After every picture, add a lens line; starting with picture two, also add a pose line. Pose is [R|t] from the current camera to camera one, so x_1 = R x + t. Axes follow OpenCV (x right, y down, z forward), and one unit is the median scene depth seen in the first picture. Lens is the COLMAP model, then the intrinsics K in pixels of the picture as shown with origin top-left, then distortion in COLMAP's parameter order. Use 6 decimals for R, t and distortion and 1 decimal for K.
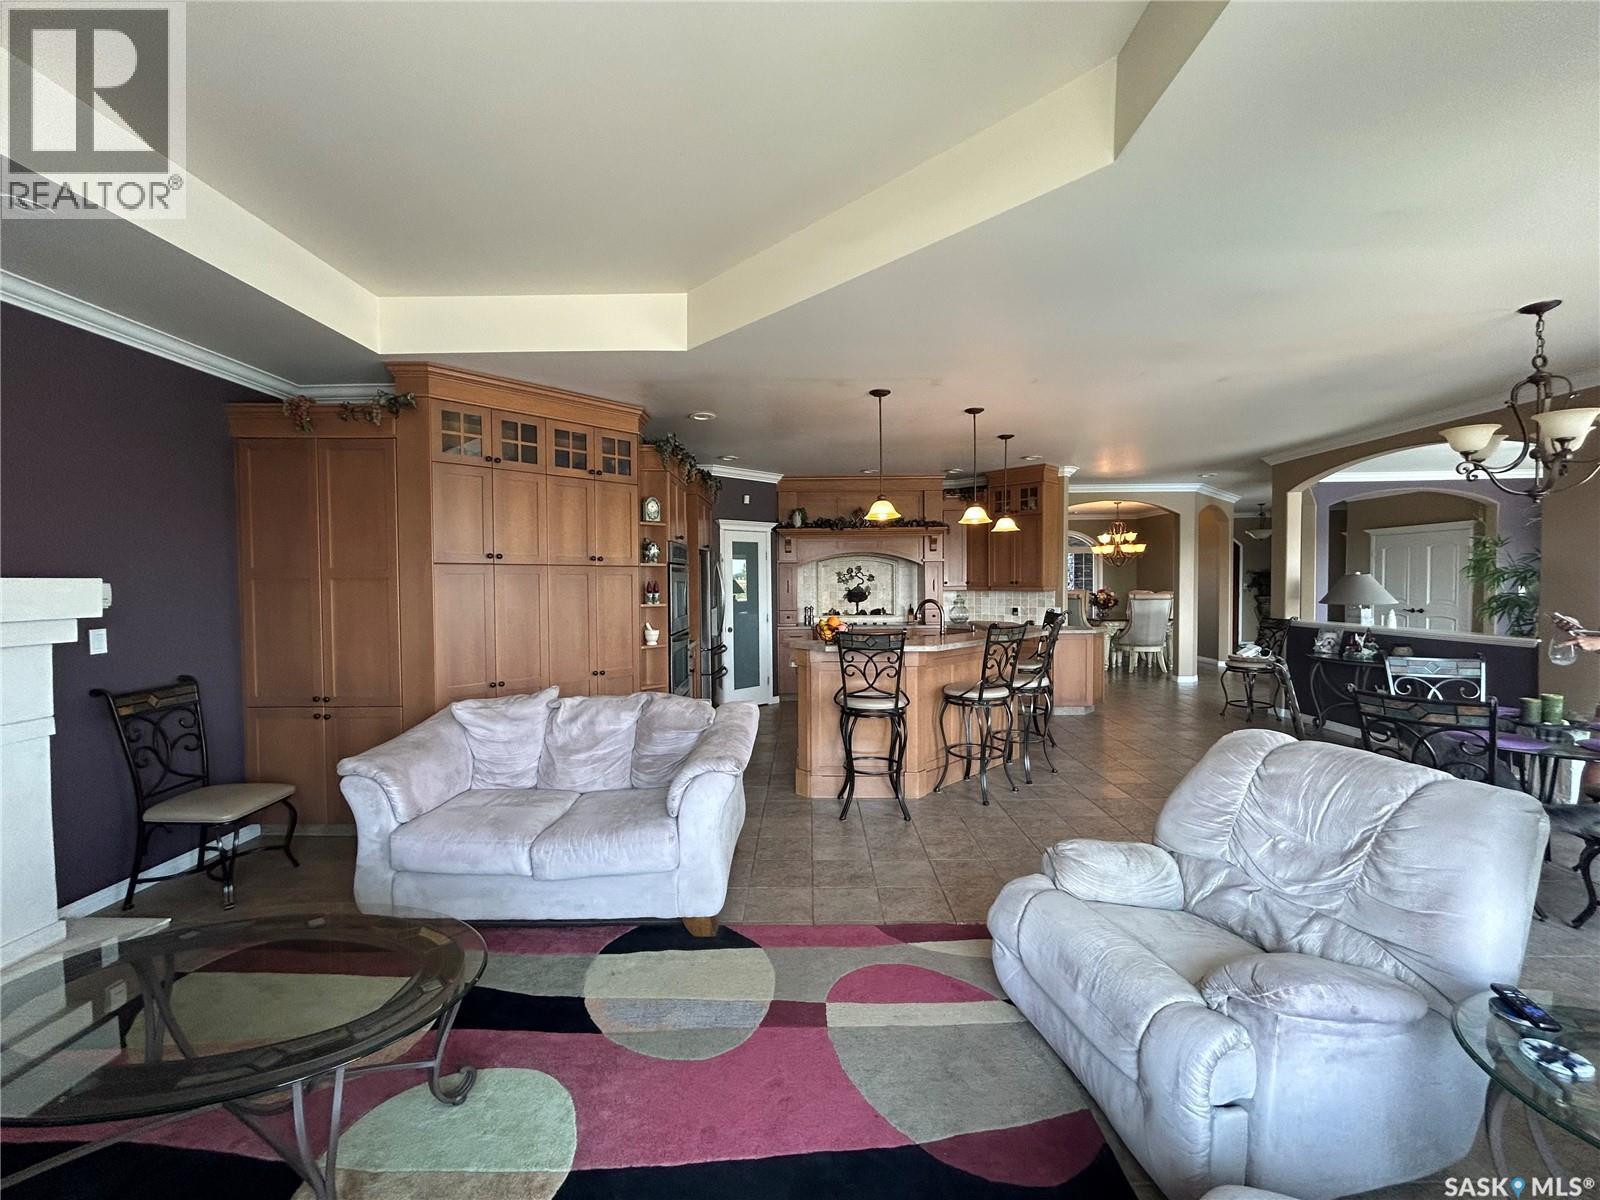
lens RADIAL K [[651.8, 0, 796.8], [0, 651.8, 599.6], [0, 0, 1]] dist [-0.000018, 0.000005]
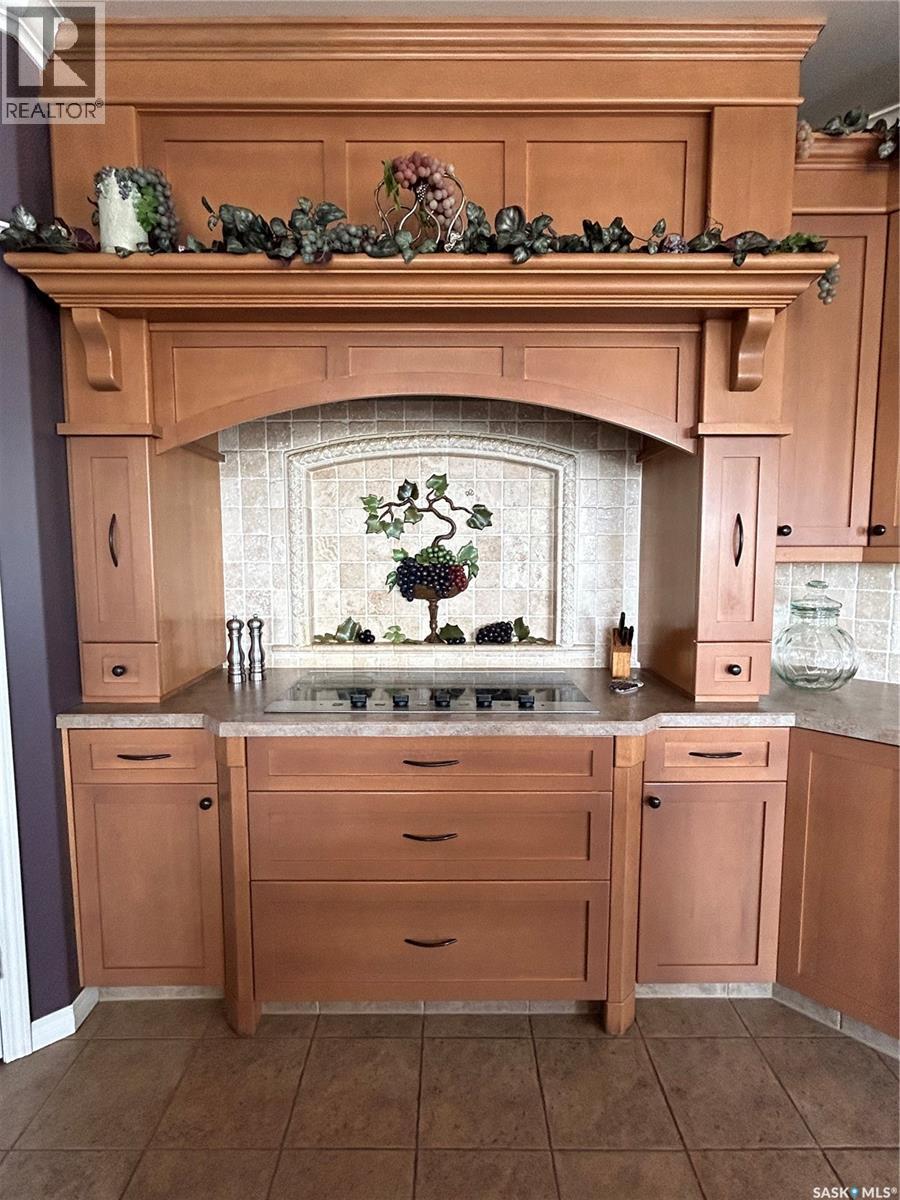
lens RADIAL K [[488.8, 0, 453.8], [0, 488.8, 597.0], [0, 0, 1]] dist [-0.000018, 0.000005]
pose [[0.999954, 0.009216, 0.002730, 0.103269], [-0.009343, 0.998648, 0.051129, -0.008853], [-0.002255, -0.051152, 0.998688, 0.789267]]
